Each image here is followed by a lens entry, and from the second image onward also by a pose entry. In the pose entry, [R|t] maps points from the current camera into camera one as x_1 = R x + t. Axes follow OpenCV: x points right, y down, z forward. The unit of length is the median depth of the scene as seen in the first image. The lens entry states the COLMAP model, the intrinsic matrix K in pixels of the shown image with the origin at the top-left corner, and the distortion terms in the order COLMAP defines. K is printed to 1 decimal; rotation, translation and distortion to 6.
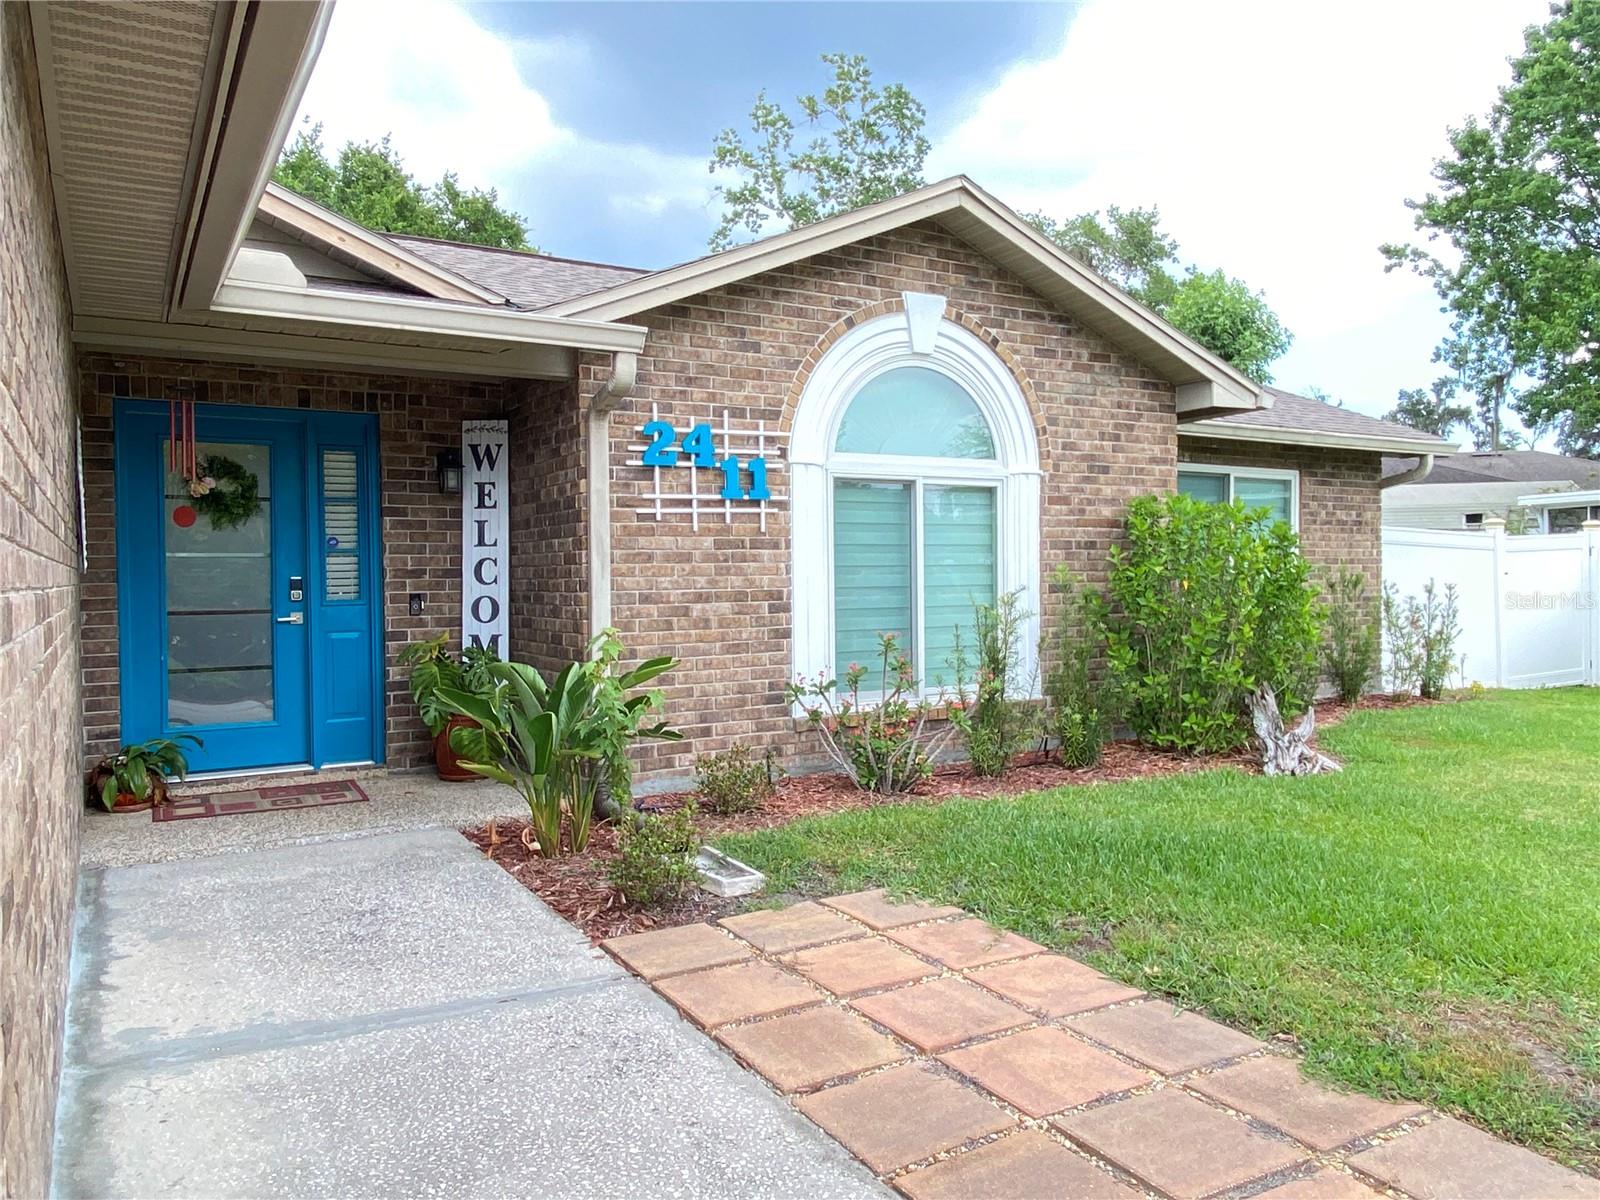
lens RADIAL K [[1158.5, 0, 800.0], [0, 1158.5, 600.0], [0, 0, 1]] dist [0.050690, -0.001340]
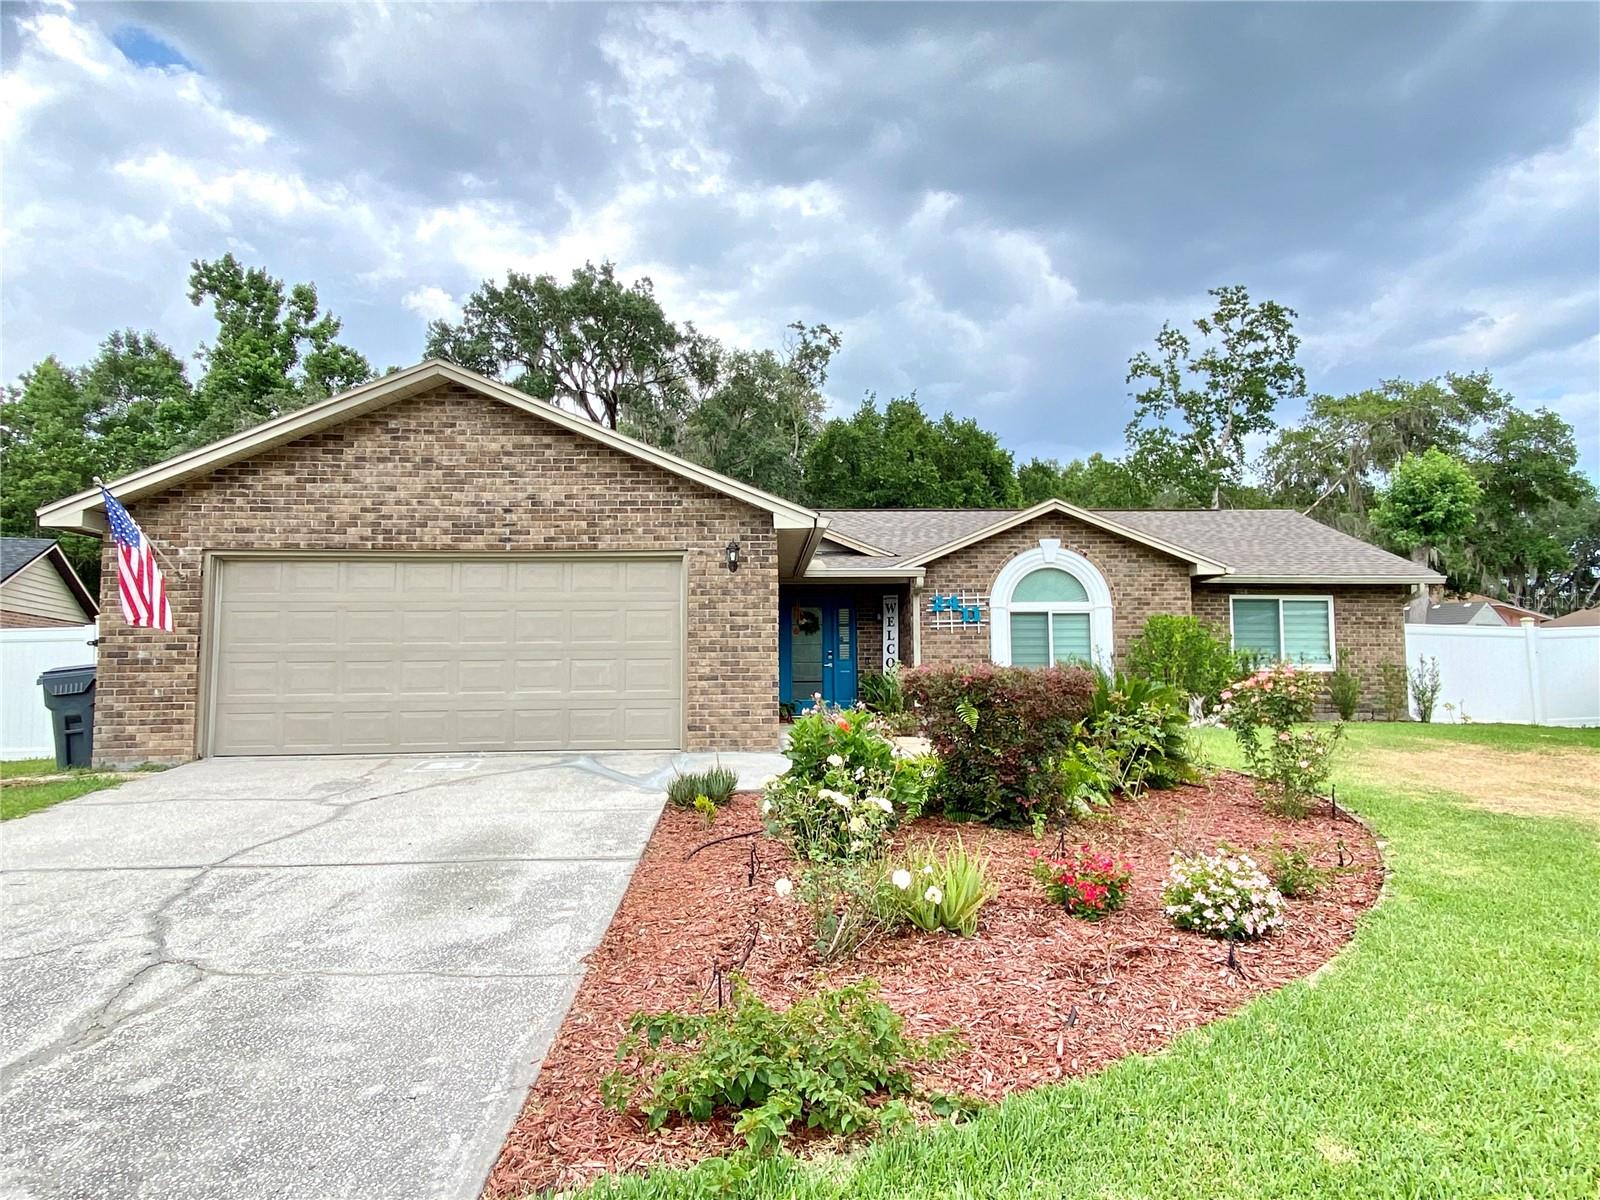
lens RADIAL K [[978.2, 0, 800.0], [0, 978.2, 600.0], [0, 0, 1]] dist [-0.000256, -0.000243]
pose [[0.885919, -0.033097, -0.462658, 0.394922], [-0.012252, 0.995433, -0.094672, 0.052149], [0.463678, 0.089540, 0.881468, -0.738712]]
